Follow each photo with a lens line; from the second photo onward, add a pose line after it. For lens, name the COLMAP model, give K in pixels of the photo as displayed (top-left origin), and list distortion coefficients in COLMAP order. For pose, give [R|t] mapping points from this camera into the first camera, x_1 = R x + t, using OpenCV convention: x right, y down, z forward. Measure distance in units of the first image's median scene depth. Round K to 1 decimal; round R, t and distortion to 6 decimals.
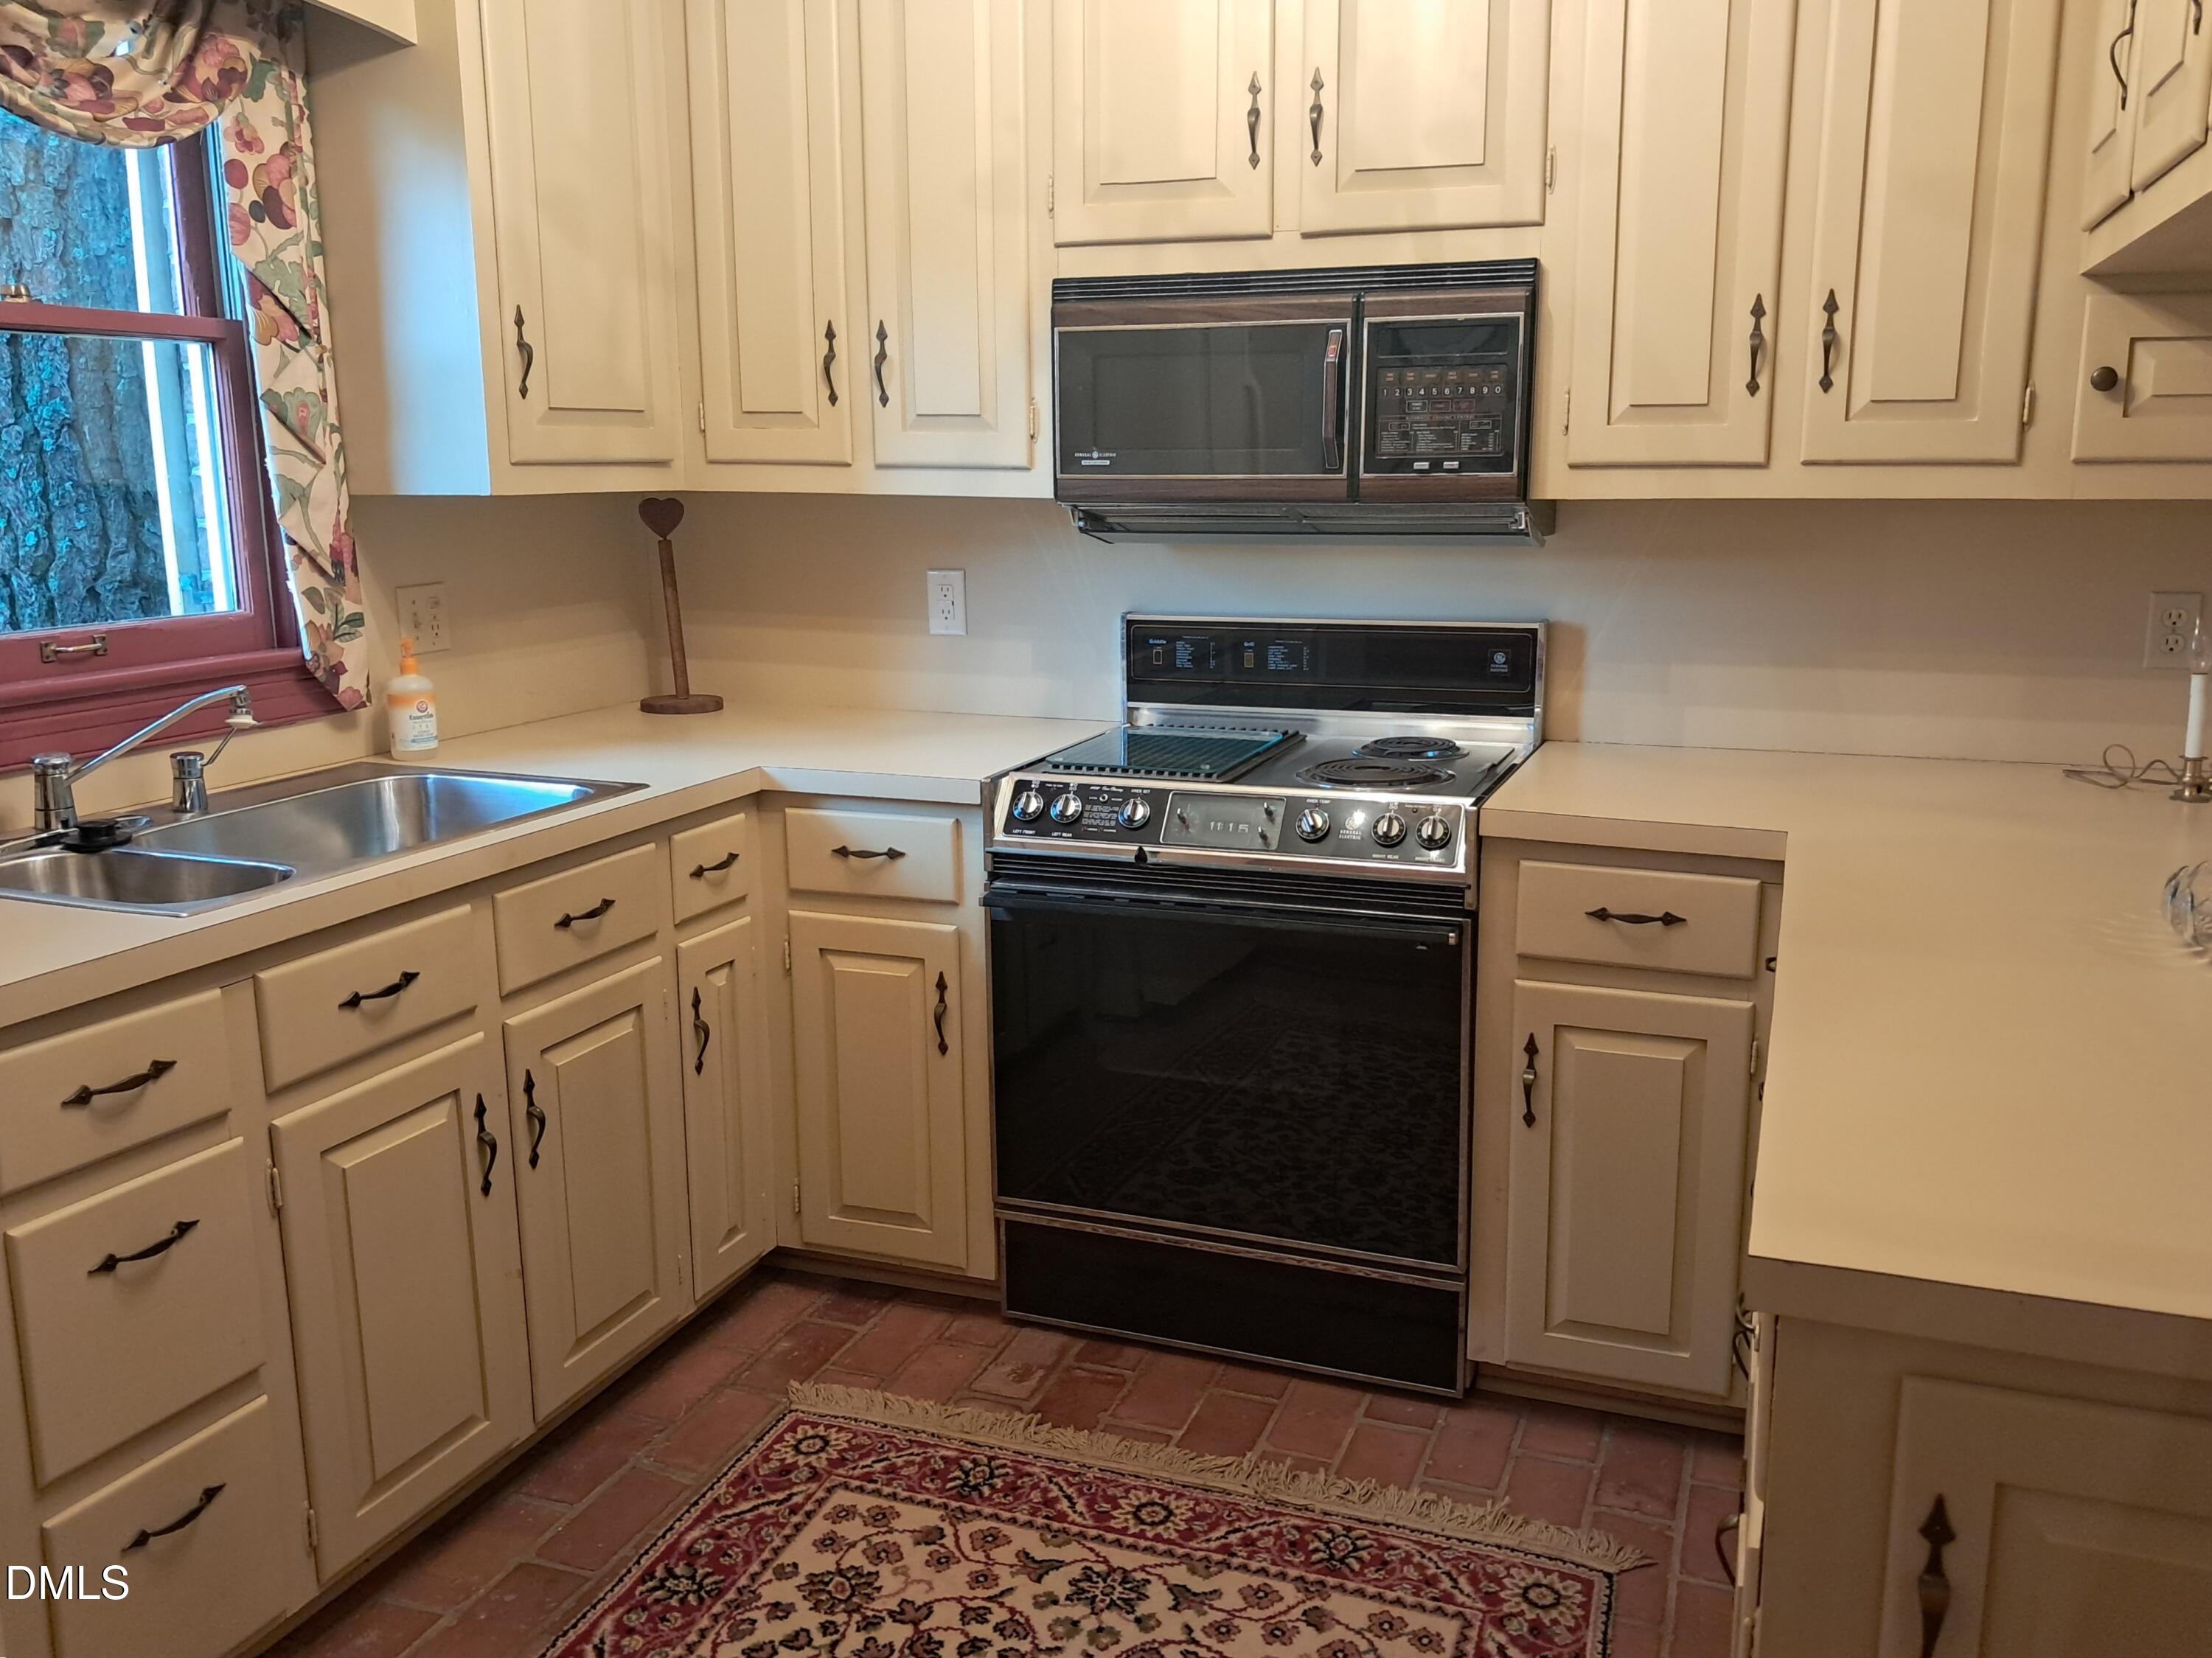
lens RADIAL K [[1788.2, 0, 1112.5], [0, 1788.2, 815.4], [0, 0, 1]] dist [0.007402, -0.004447]
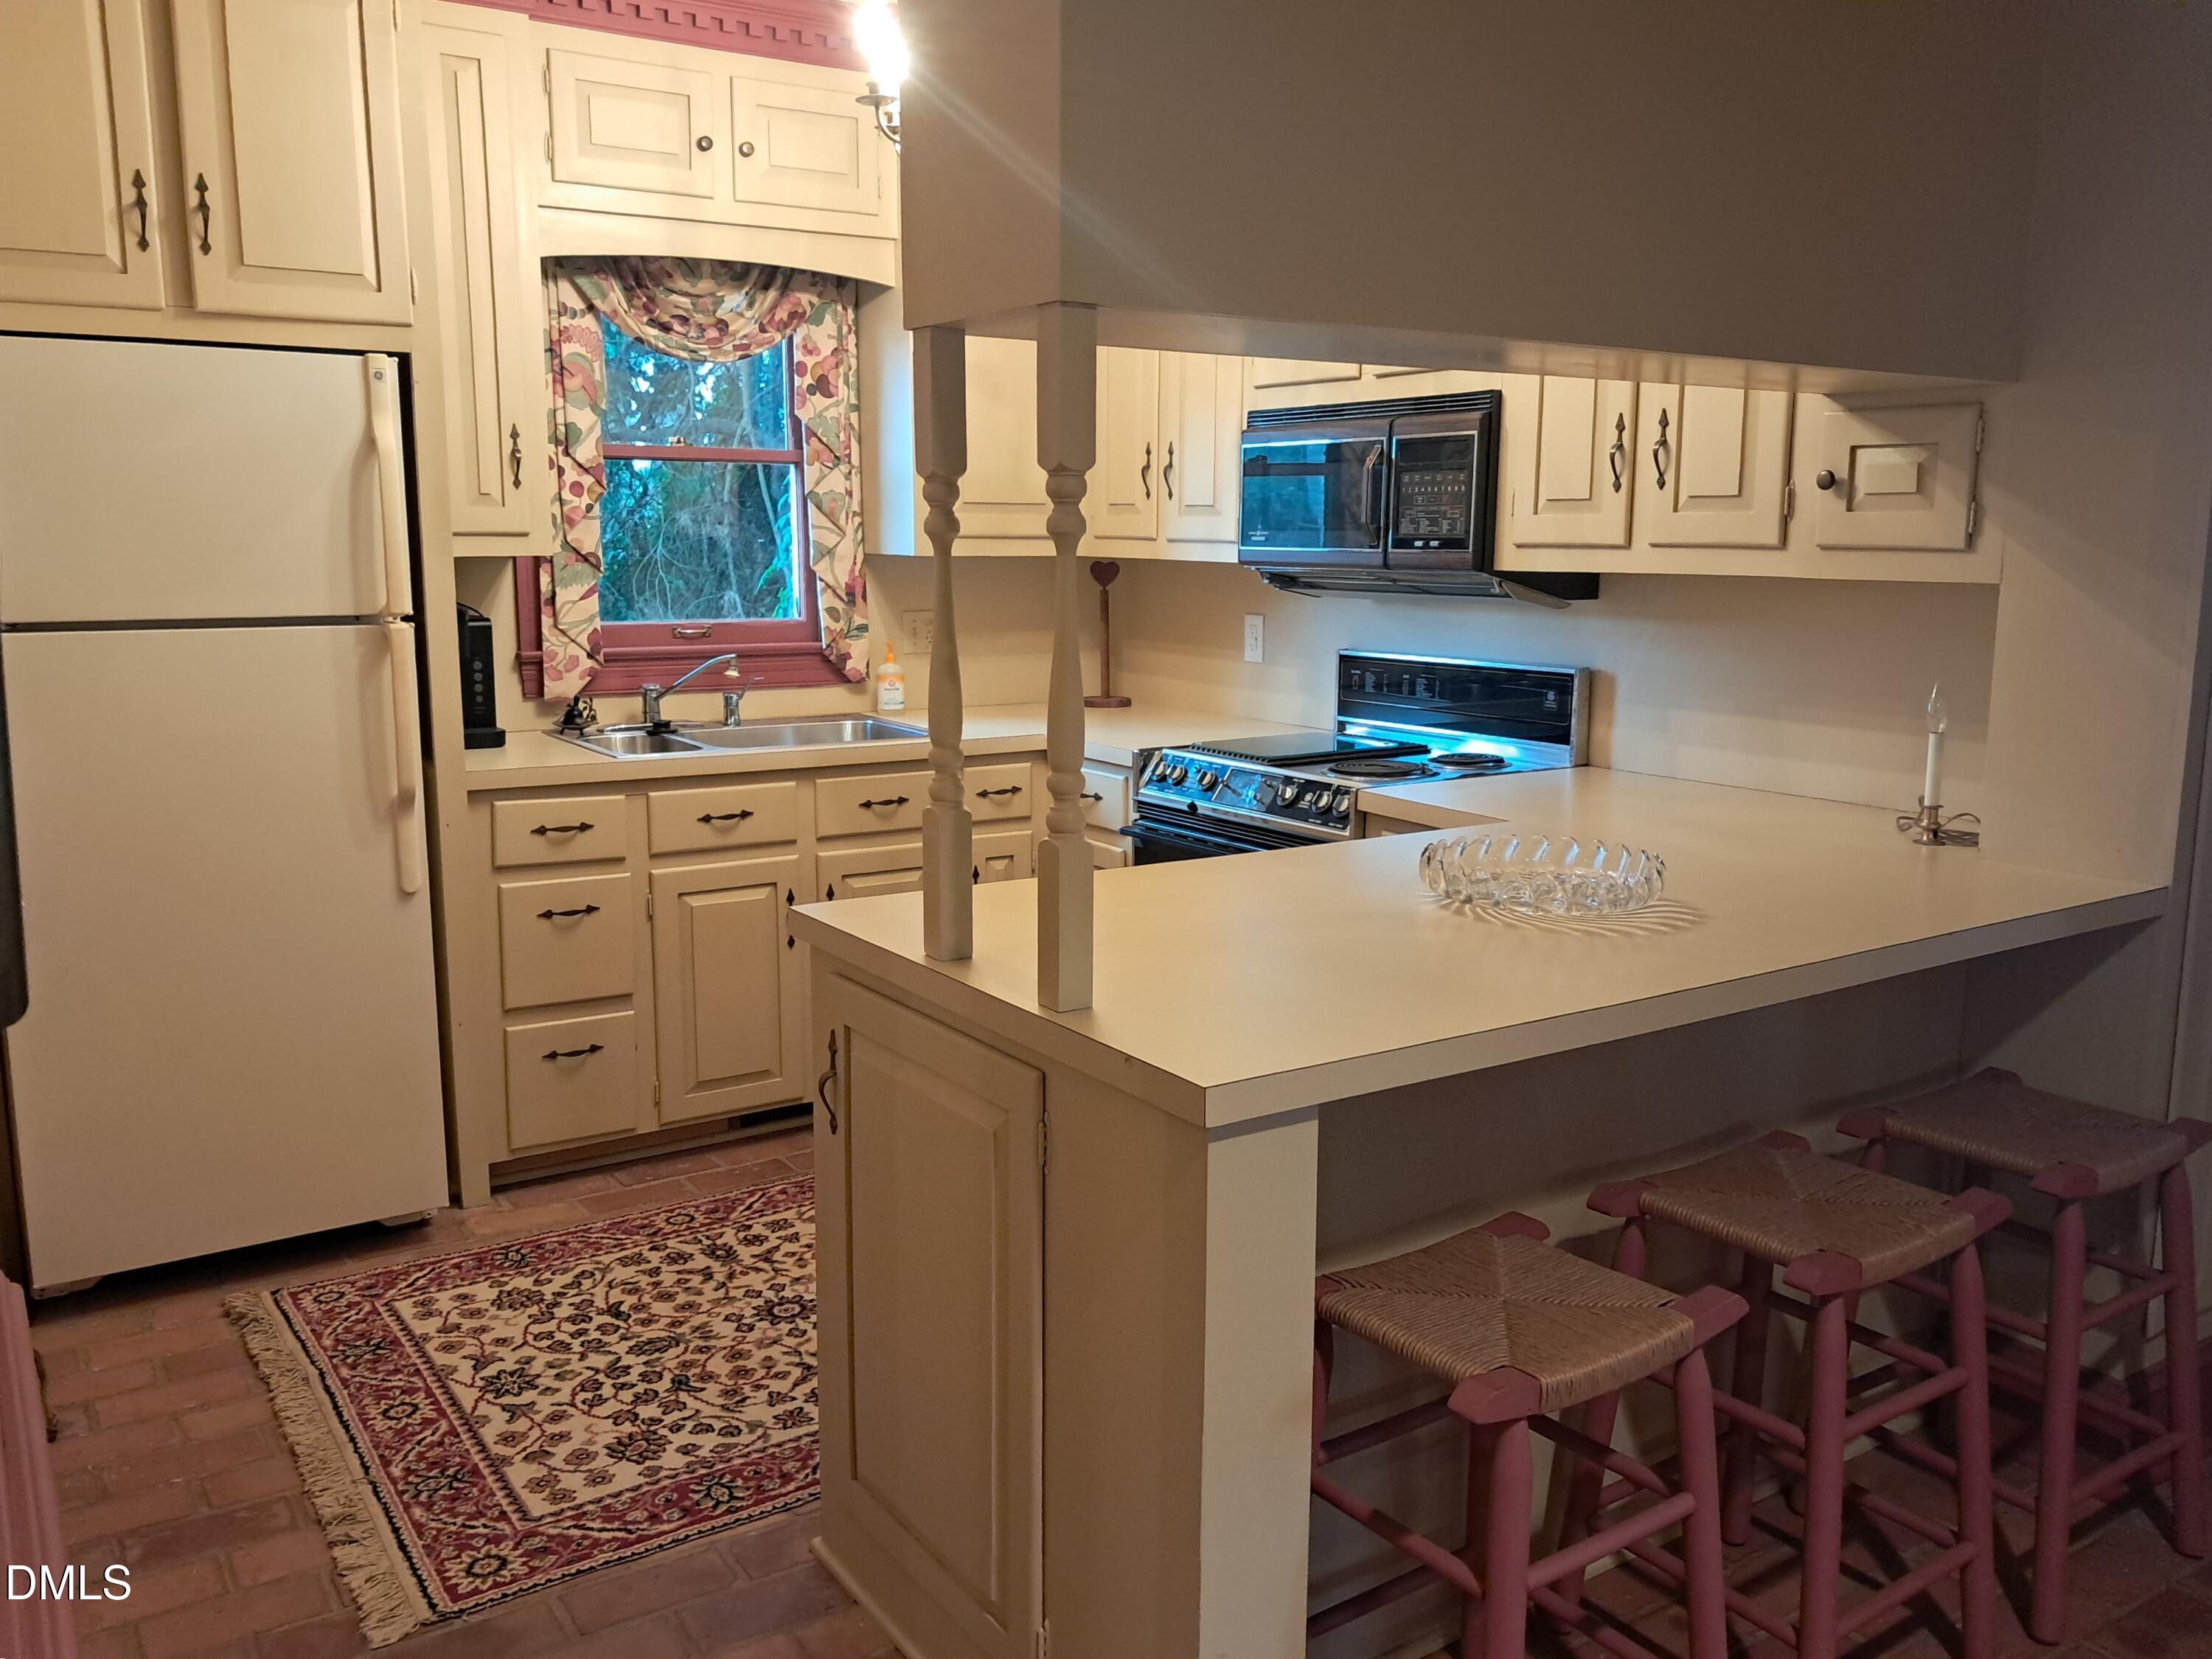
lens RADIAL K [[1753.3, 0, 1097.9], [0, 1753.3, 837.7], [0, 0, 1]] dist [0.166828, -0.470235]
pose [[0.807653, 0.110515, -0.579209, 0.776391], [-0.123348, 0.992212, 0.017319, 0.031649], [0.576612, 0.057457, 0.814995, -0.217836]]
